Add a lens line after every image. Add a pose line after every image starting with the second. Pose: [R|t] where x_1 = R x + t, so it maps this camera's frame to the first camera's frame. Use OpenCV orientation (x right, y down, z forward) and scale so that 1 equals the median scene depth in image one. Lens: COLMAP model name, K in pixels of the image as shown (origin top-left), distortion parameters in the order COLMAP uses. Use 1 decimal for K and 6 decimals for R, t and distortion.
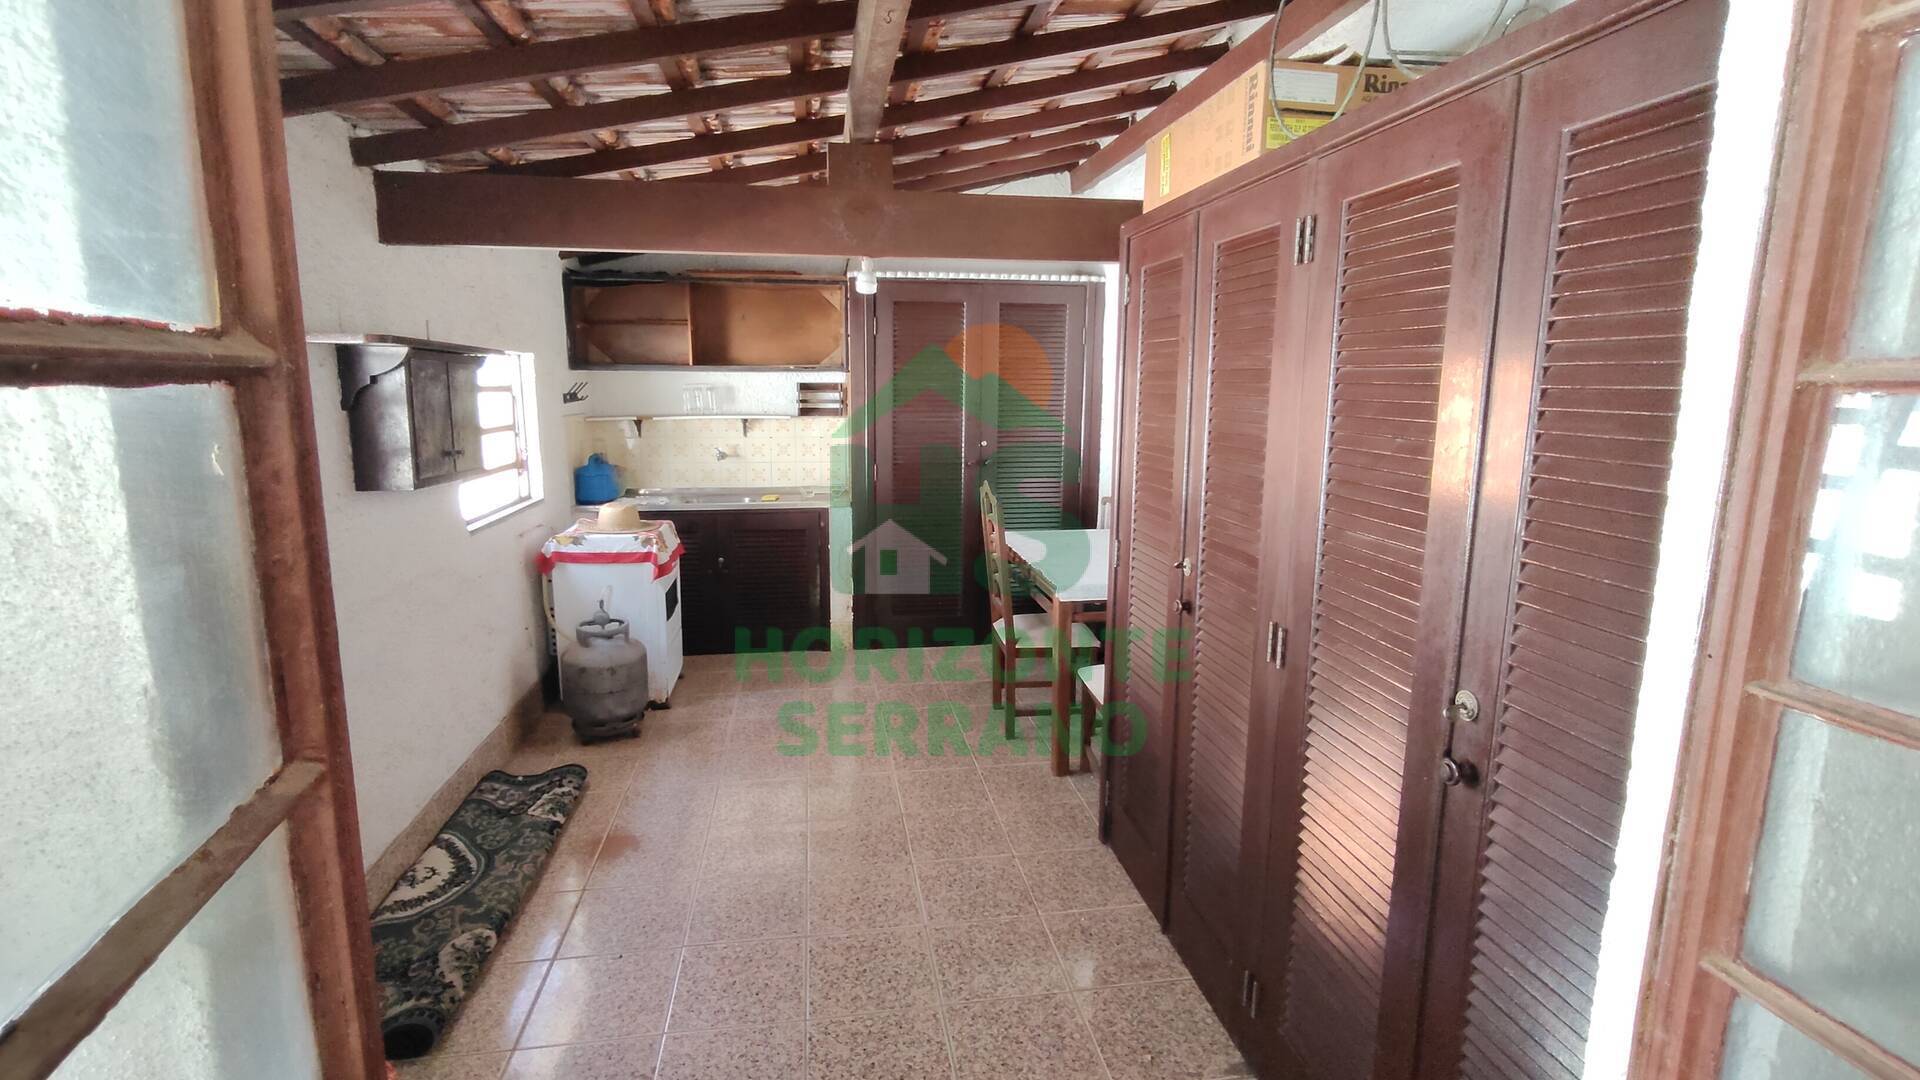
lens RADIAL K [[901.0, 0, 955.3], [0, 901.0, 540.5], [0, 0, 1]] dist [-0.001363, -0.001089]
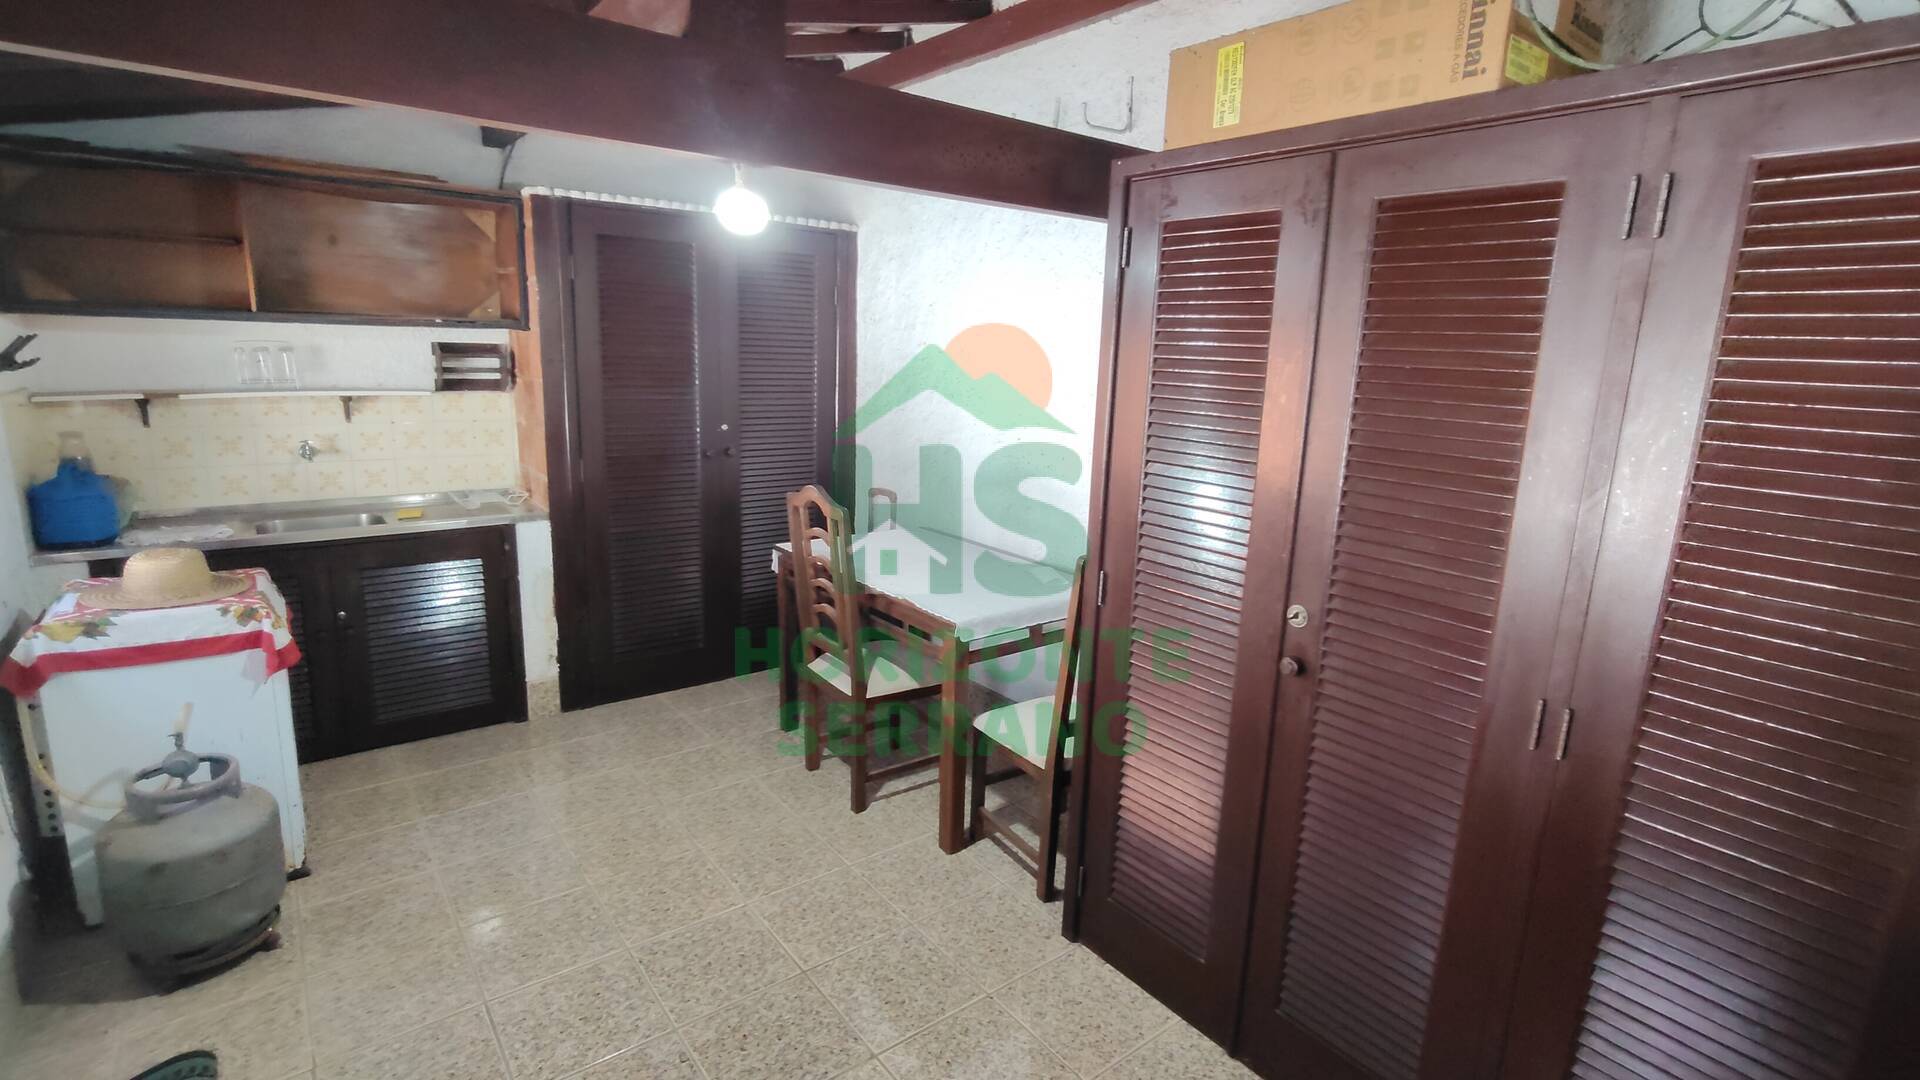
lens RADIAL K [[901.0, 0, 962.5], [0, 901.0, 526.7], [0, 0, 1]] dist [-0.001363, -0.001089]
pose [[0.875267, -0.074023, 0.477942, -0.221033], [0.058803, 0.997174, 0.046754, -0.059147], [-0.480052, -0.012818, 0.877146, 0.272425]]
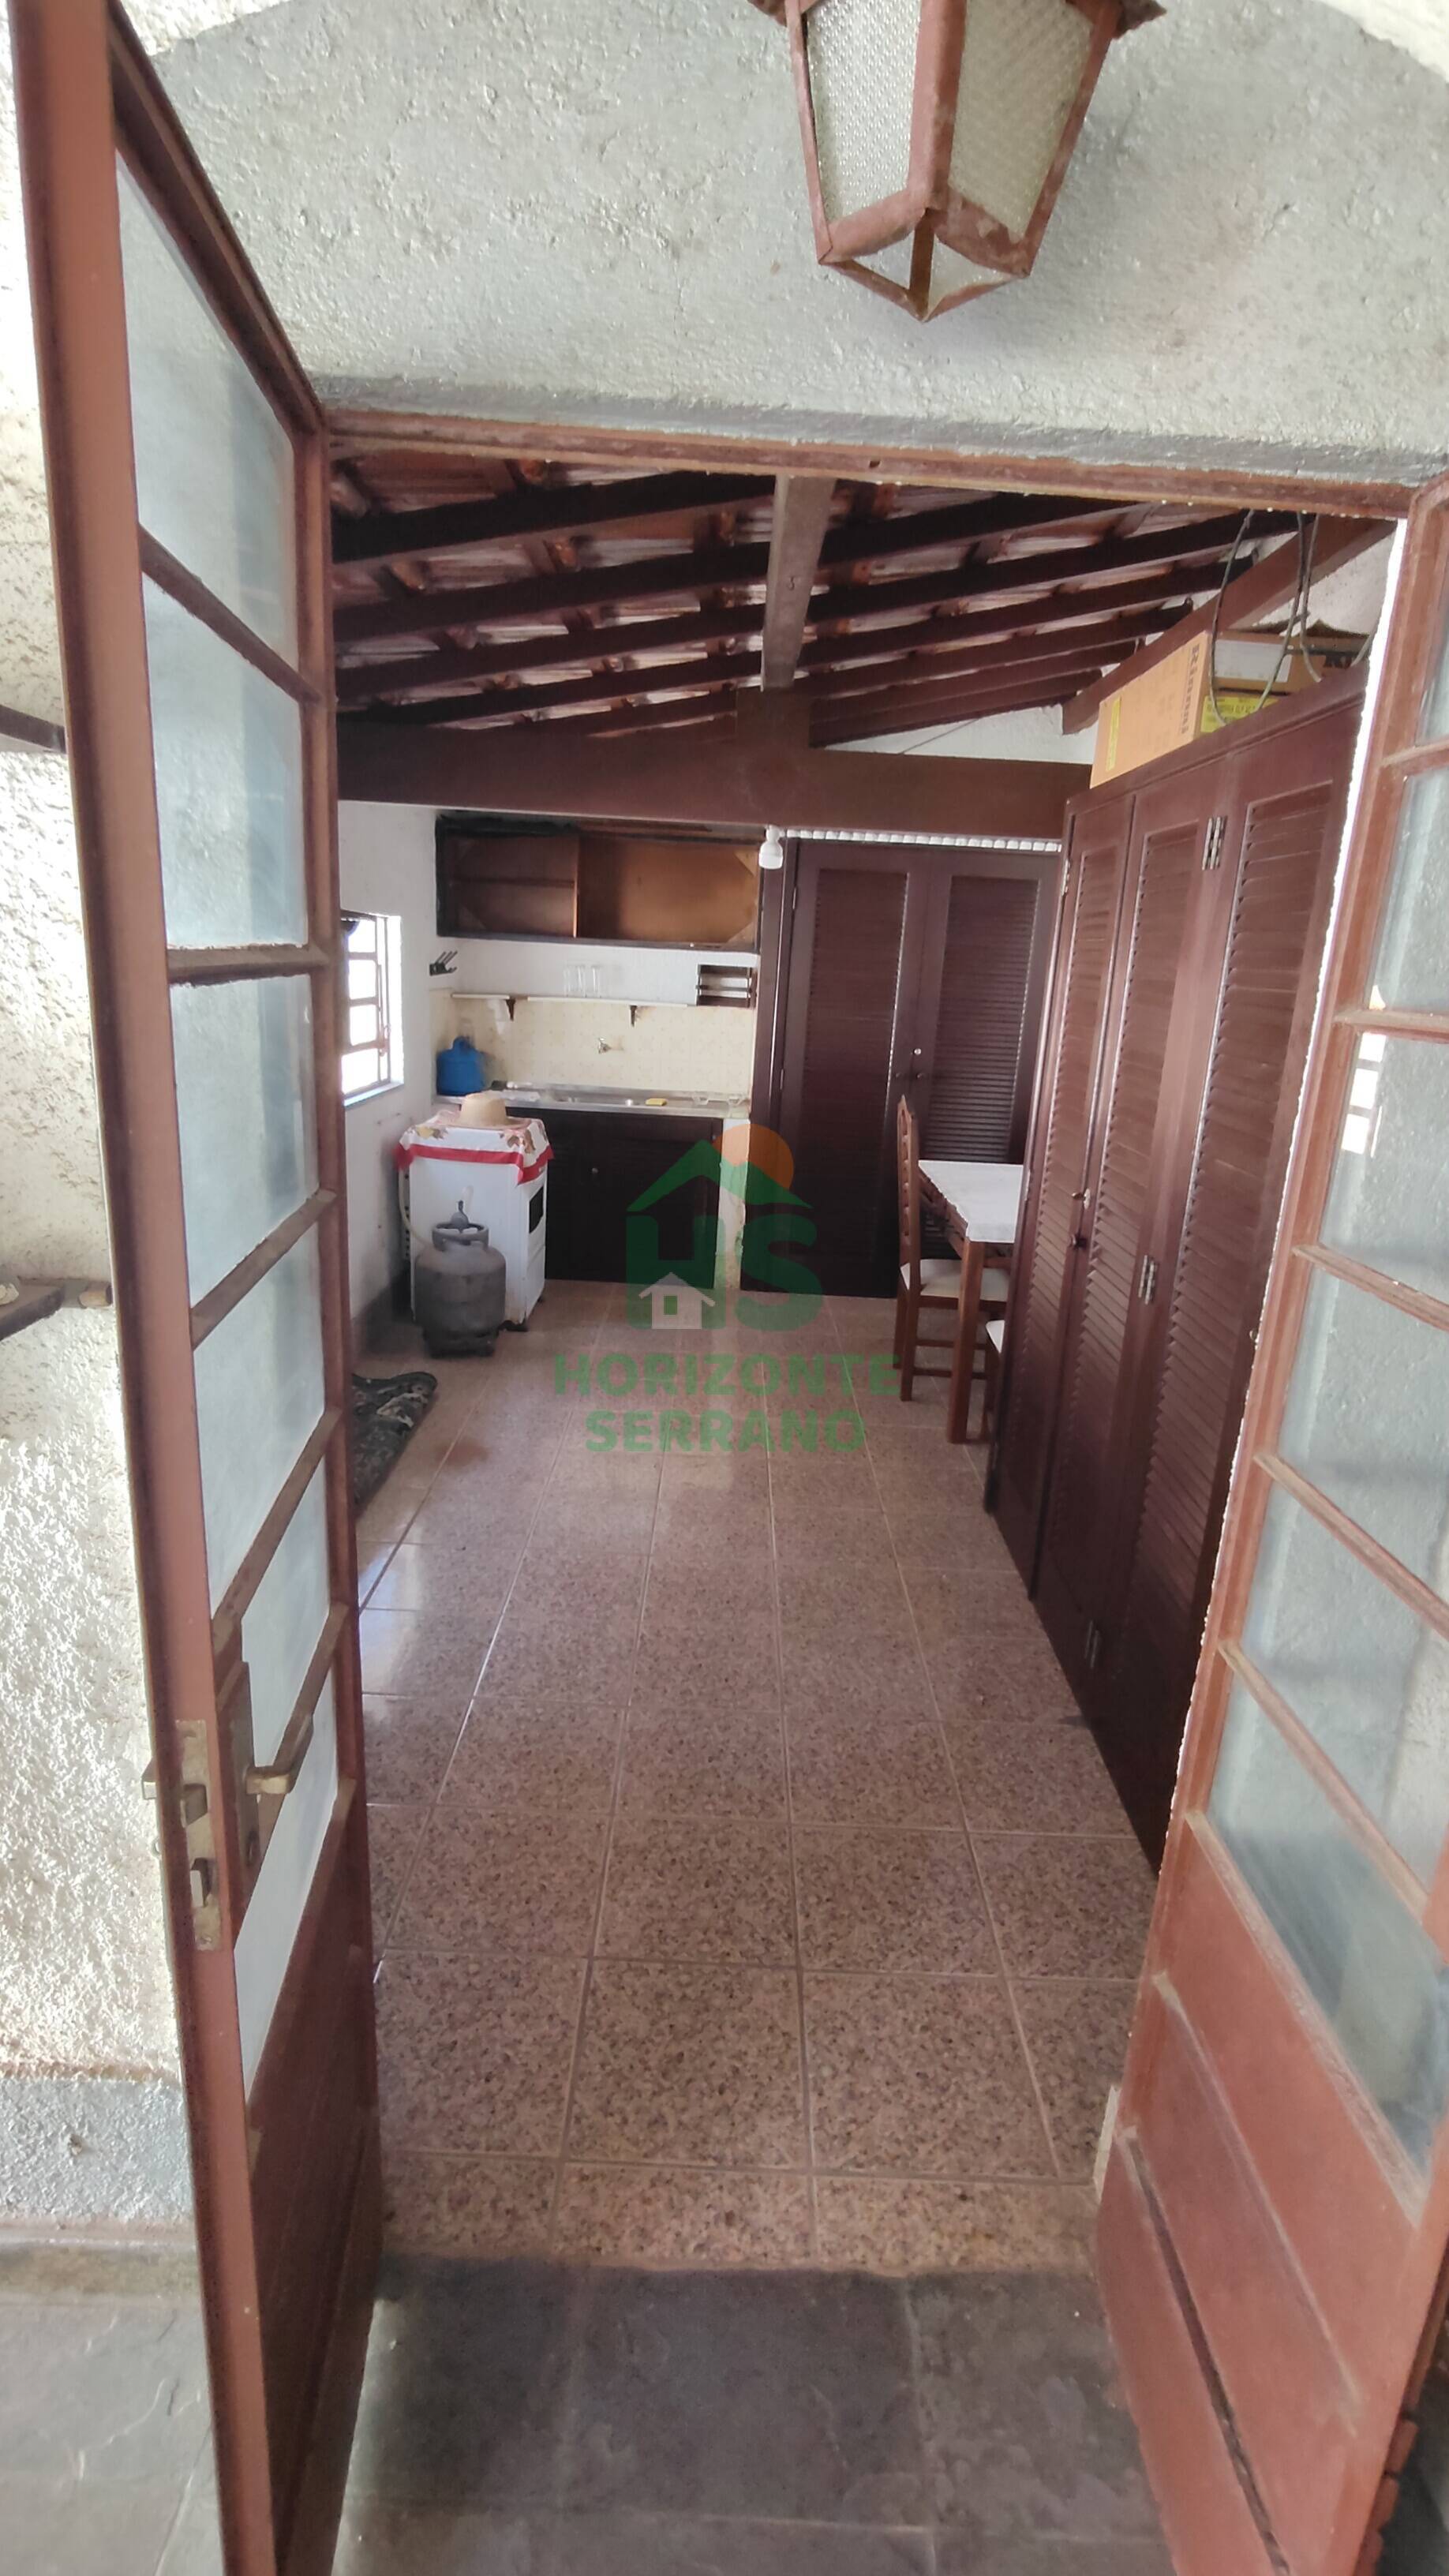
lens RADIAL K [[1208.8, 0, 729.2], [0, 1208.8, 1293.6], [0, 0, 1]] dist [-0.001363, -0.001089]
pose [[0.985703, 0.088856, -0.143156, 0.052251], [-0.075229, 0.992344, 0.097946, 0.019274], [0.150763, -0.085776, 0.984842, -0.155519]]
